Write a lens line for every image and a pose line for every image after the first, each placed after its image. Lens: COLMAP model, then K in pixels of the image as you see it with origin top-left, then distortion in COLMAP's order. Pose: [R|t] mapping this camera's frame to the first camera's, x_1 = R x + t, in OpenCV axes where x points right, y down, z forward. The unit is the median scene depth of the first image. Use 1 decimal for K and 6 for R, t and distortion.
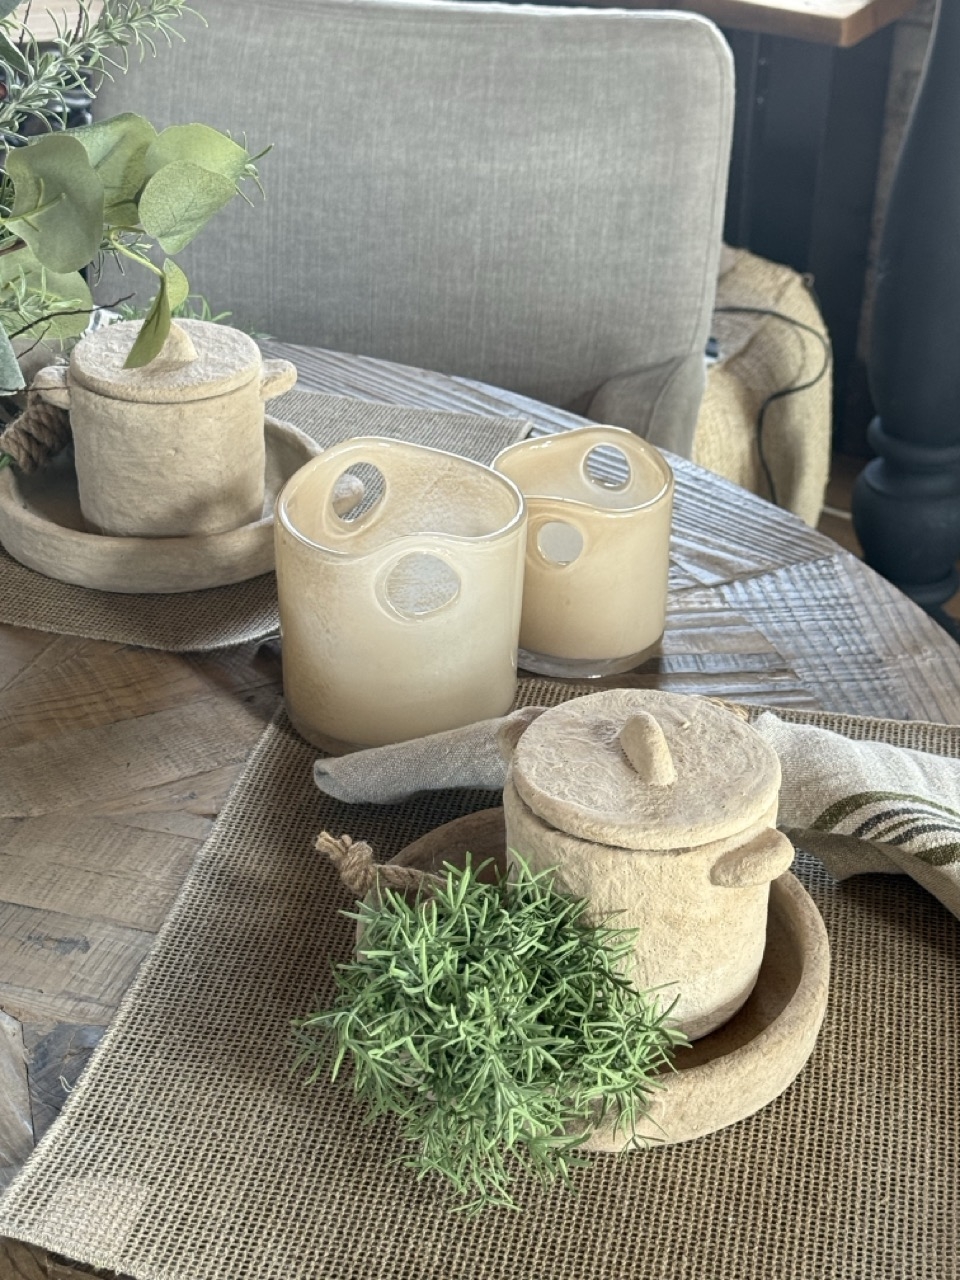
lens RADIAL K [[2185.5, 0, 472.6], [0, 2185.5, 645.9], [0, 0, 1]] dist [0.152389, 0.000000]
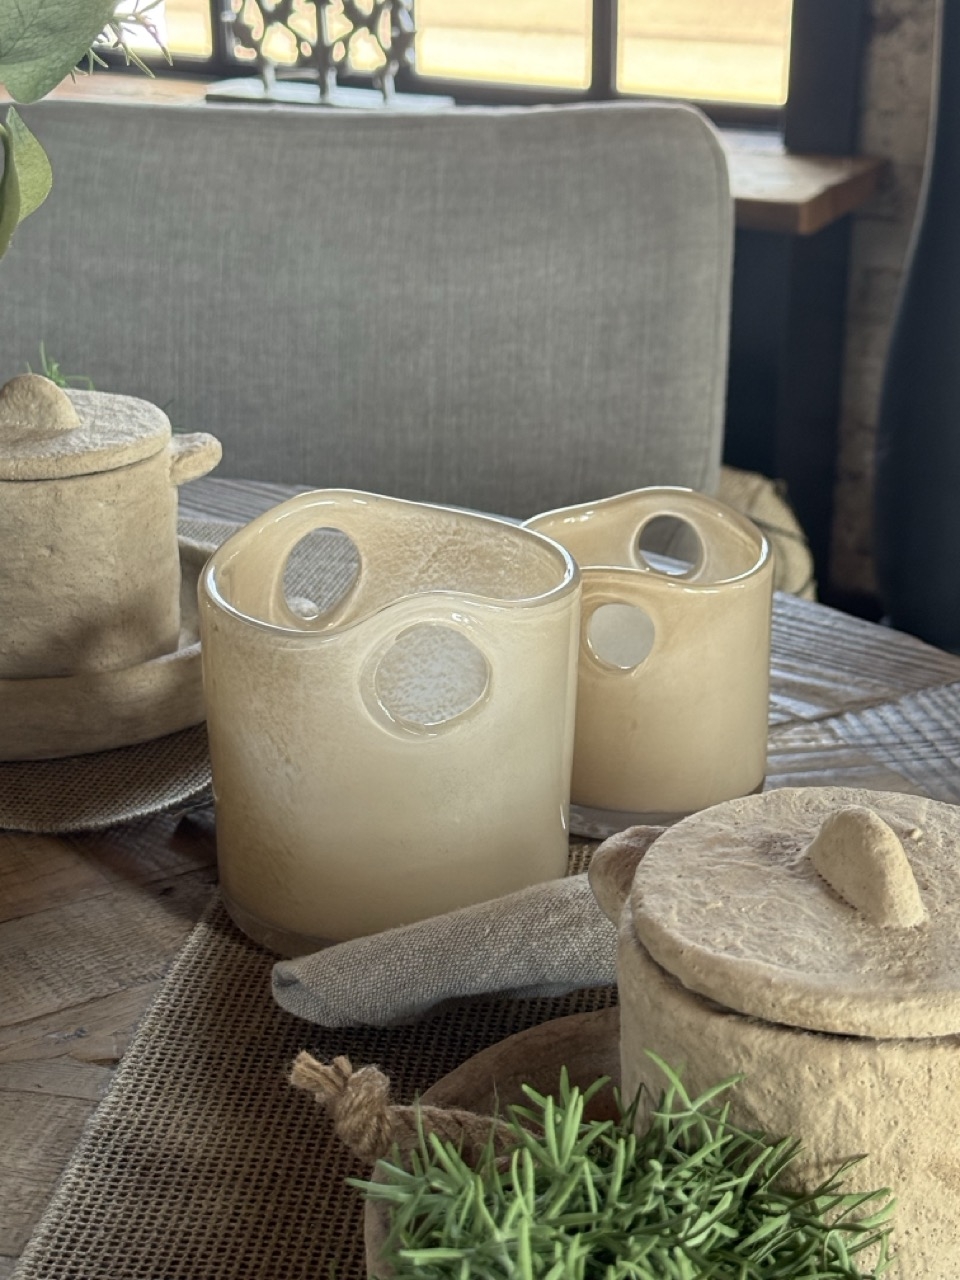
lens RADIAL K [[2185.5, 0, 491.8], [0, 2185.5, 649.8], [0, 0, 1]] dist [0.152389, 0.000000]
pose [[0.997759, -0.040556, 0.053222, -0.039155], [0.047825, 0.988522, -0.143307, 0.056900], [-0.046799, 0.145532, 0.988246, 0.354067]]
